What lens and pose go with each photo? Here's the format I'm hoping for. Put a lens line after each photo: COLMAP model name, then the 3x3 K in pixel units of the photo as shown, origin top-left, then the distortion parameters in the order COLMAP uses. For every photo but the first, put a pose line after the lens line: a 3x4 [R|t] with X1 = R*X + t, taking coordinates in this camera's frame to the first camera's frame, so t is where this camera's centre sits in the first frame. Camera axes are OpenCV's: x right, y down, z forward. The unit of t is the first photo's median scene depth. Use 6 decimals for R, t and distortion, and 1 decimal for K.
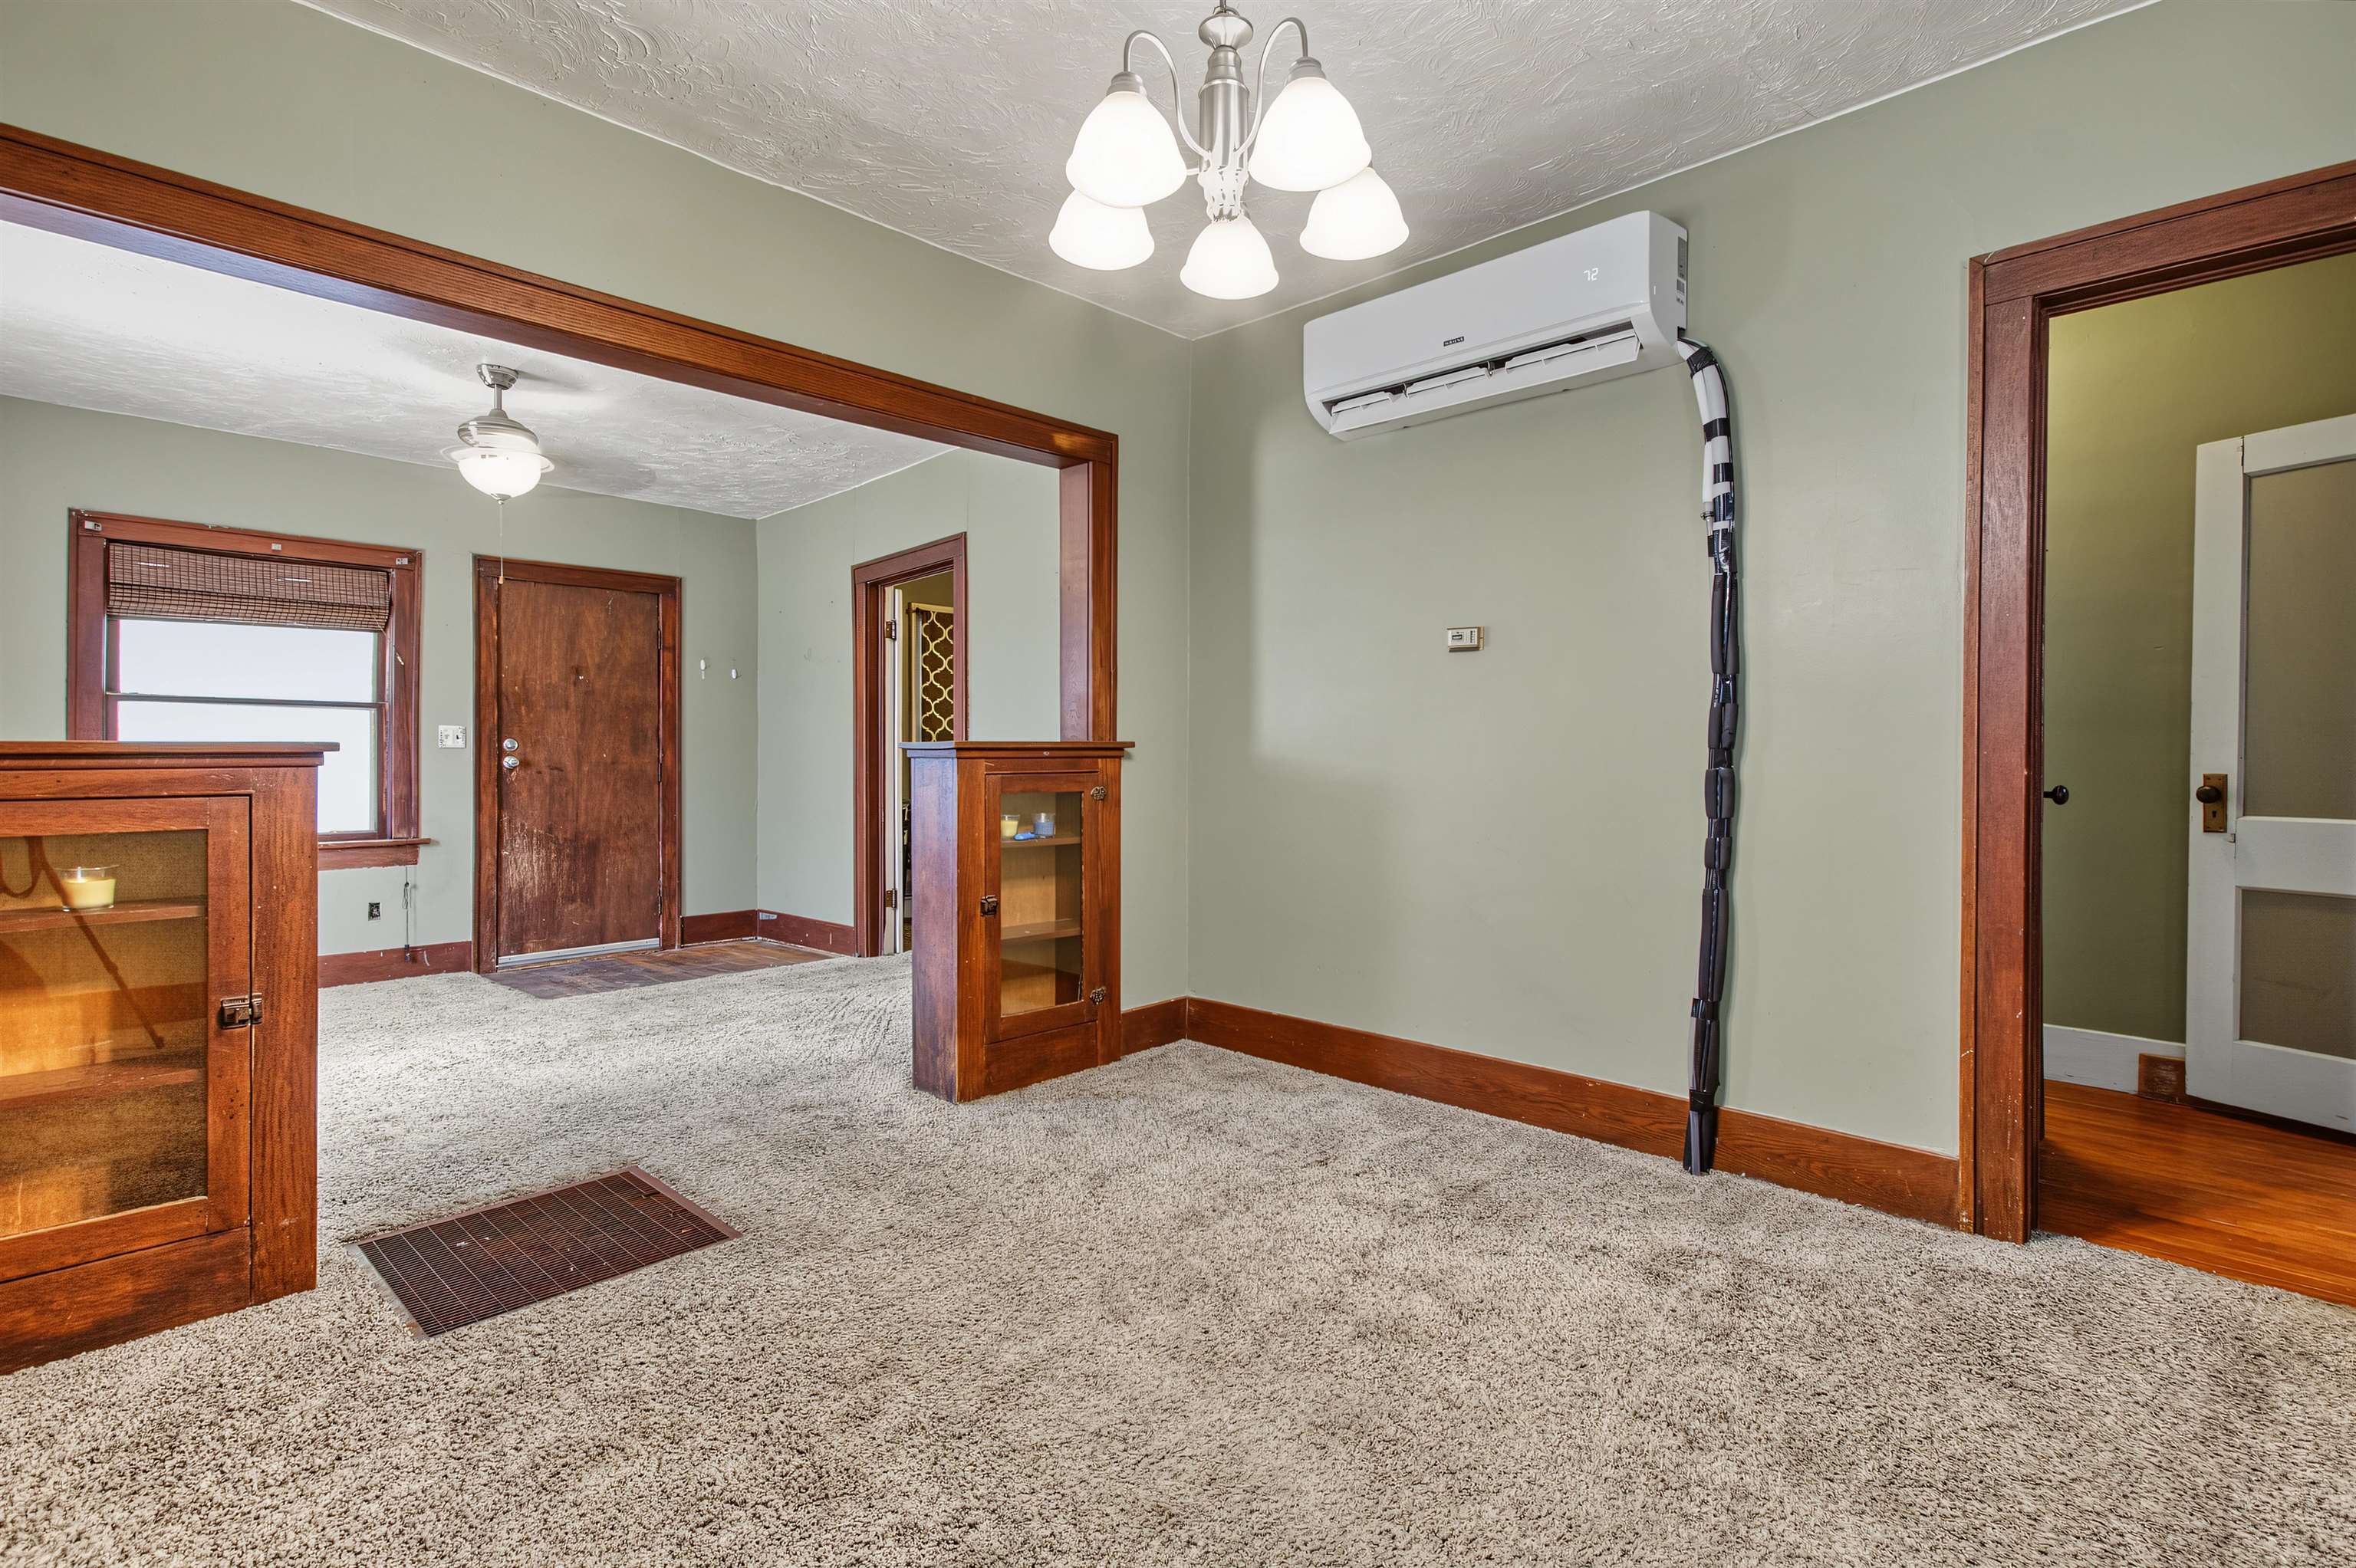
lens RADIAL K [[1123.7, 0, 1179.4], [0, 1123.7, 773.1], [0, 0, 1]] dist [0.004315, 0.000626]
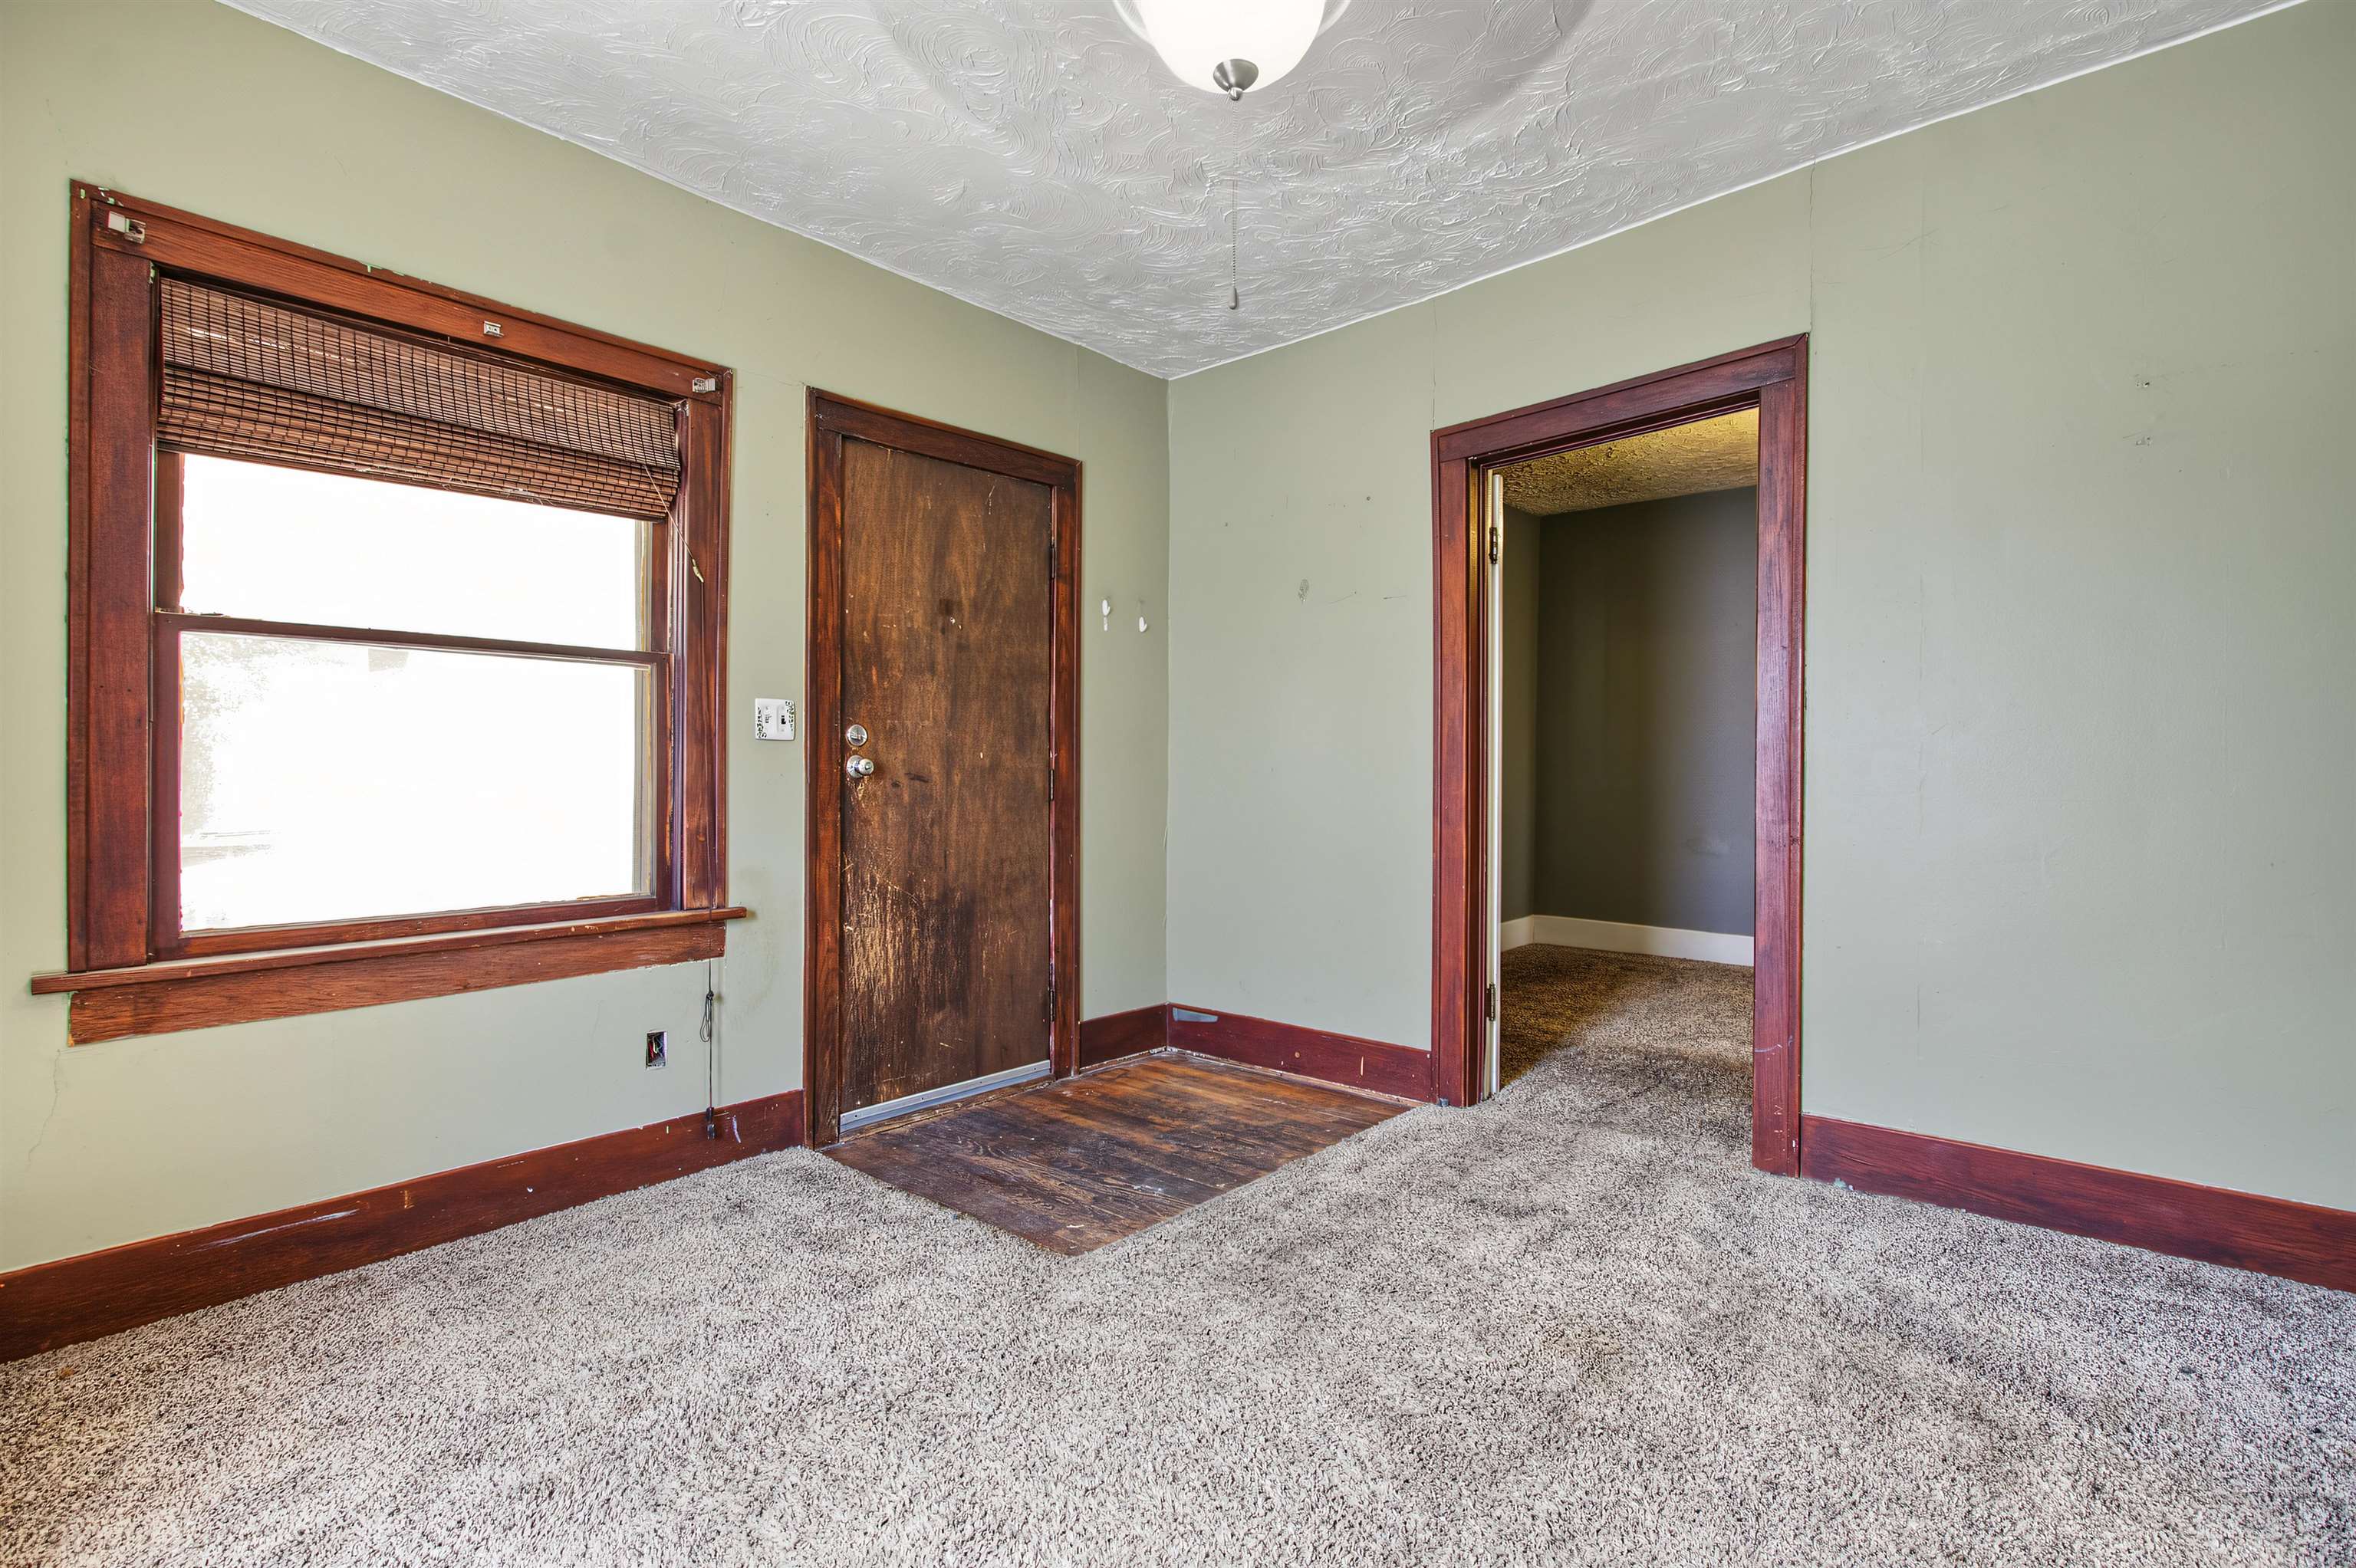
lens RADIAL K [[1115.0, 0, 1172.6], [0, 1115.0, 791.2], [0, 0, 1]] dist [-0.003068, 0.005836]
pose [[0.999786, 0.007173, 0.019426, -0.449909], [-0.007405, 0.999902, 0.011859, -0.005124], [-0.019339, -0.012000, 0.999741, 0.443116]]
